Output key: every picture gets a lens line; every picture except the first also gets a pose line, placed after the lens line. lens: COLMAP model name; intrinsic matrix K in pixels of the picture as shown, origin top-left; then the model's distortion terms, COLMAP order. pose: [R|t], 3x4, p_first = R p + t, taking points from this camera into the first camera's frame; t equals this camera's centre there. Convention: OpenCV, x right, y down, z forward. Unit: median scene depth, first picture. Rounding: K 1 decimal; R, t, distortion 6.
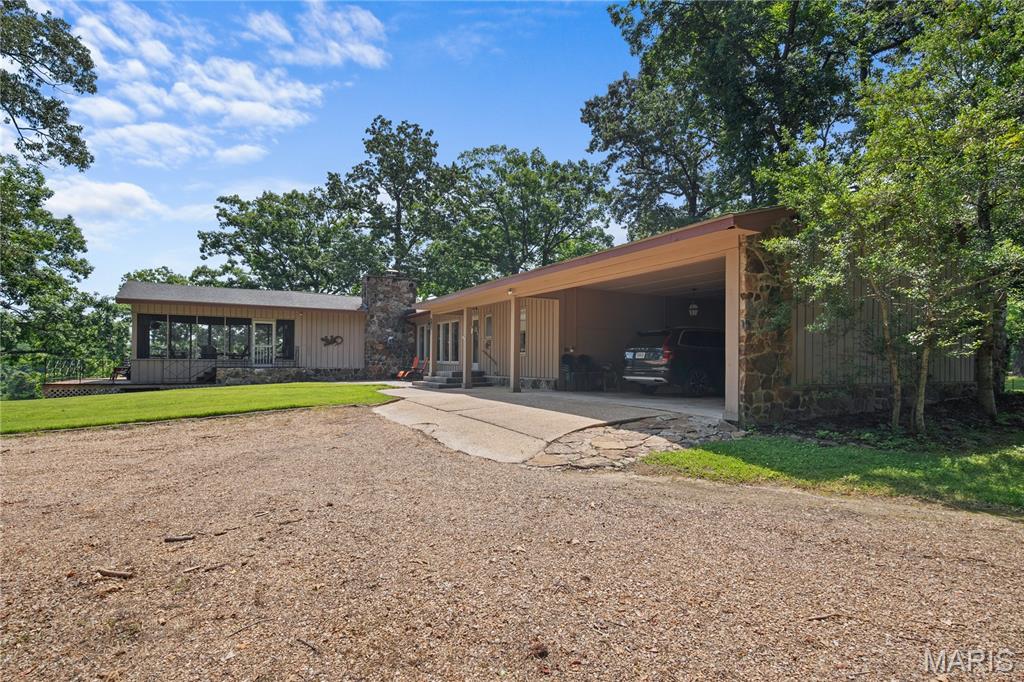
lens RADIAL K [[520.1, 0, 521.0], [0, 520.1, 364.4], [0, 0, 1]] dist [-0.001831, 0.000165]
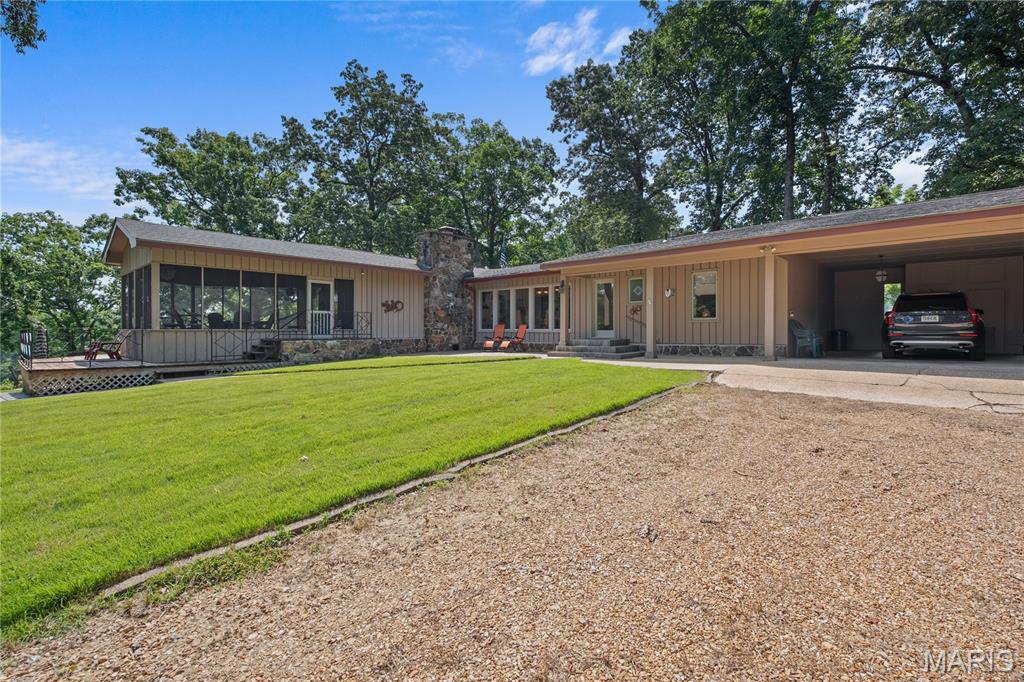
lens RADIAL K [[464.3, 0, 511.6], [0, 464.3, 336.6], [0, 0, 1]] dist [-0.004511, -0.000024]
pose [[0.950198, -0.013237, 0.311365, -0.400558], [0.011481, 0.999906, 0.007471, 0.000080], [-0.311435, -0.003524, 0.950261, 0.220017]]
